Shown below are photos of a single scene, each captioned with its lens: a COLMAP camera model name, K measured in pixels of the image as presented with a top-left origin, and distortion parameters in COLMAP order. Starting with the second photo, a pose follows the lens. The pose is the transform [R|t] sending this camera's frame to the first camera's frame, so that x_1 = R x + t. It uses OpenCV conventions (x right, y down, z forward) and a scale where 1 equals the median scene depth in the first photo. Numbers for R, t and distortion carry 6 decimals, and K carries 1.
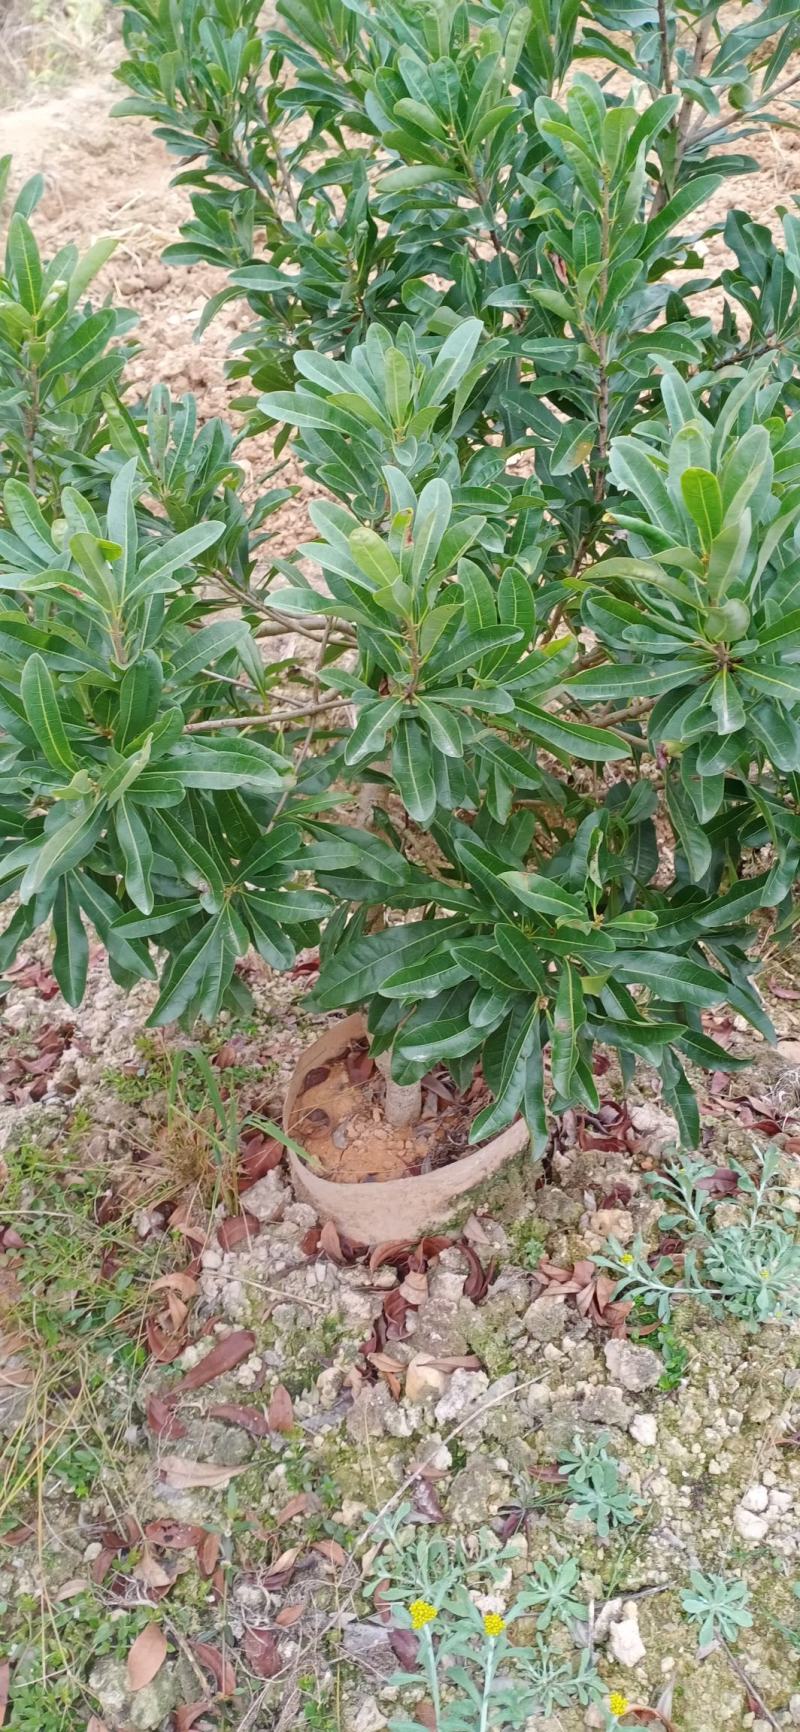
lens RADIAL K [[1369.6, 0, 400.0], [0, 1369.6, 866.0], [0, 0, 1]] dist [0.050993, -0.116946]
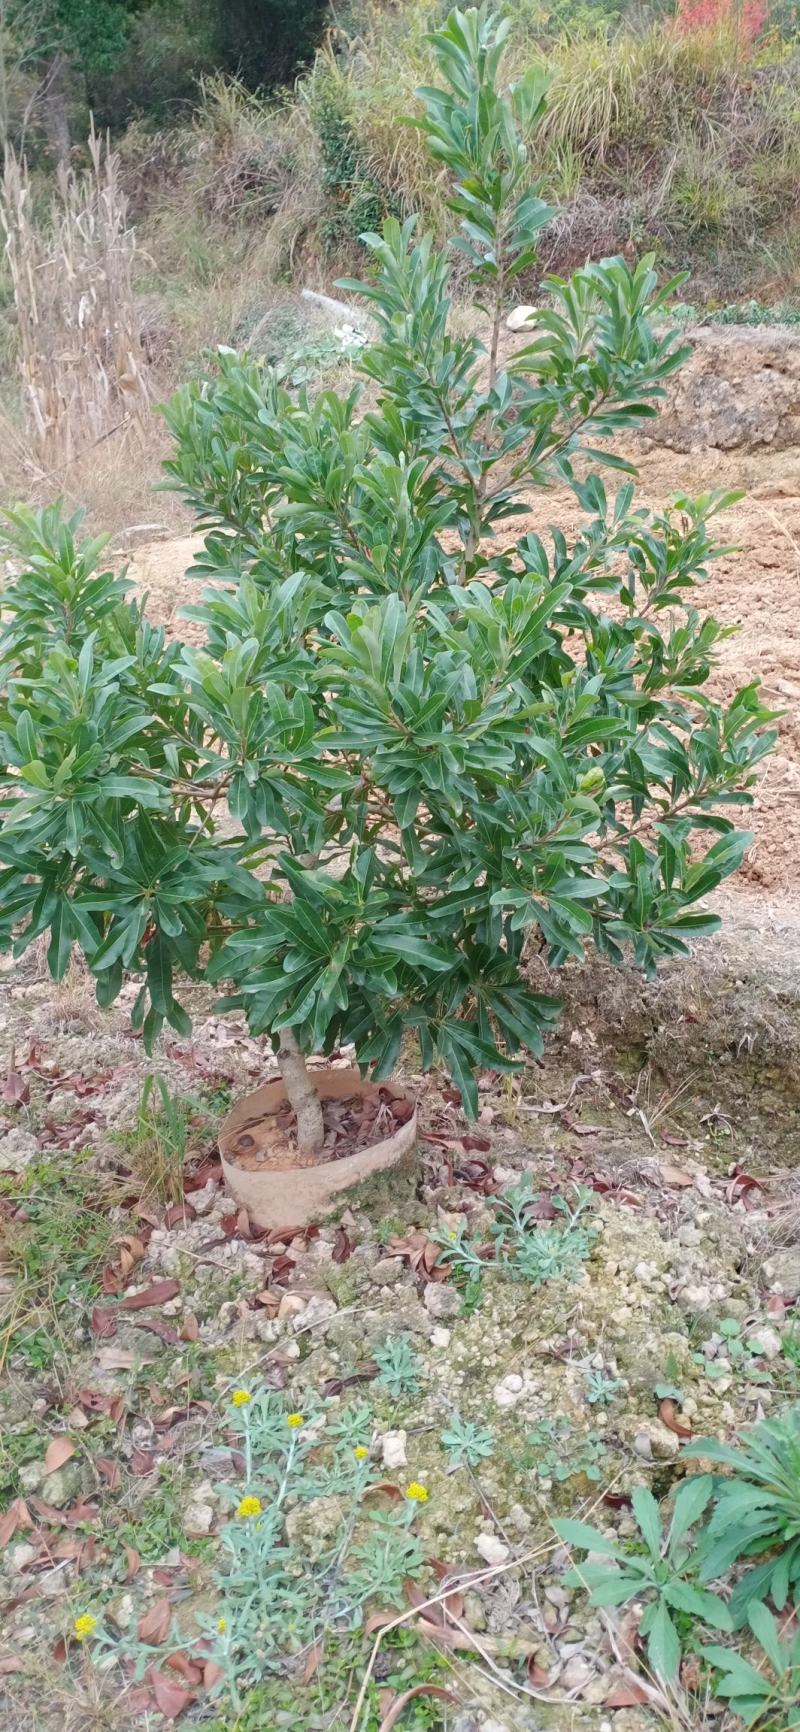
lens RADIAL K [[1369.6, 0, 400.0], [0, 1369.6, 866.0], [0, 0, 1]] dist [0.050993, -0.116946]
pose [[0.993245, 0.014616, -0.115114, 0.274487], [-0.045786, 0.960908, -0.273055, 0.318889], [0.106623, 0.276481, 0.955086, -0.414831]]
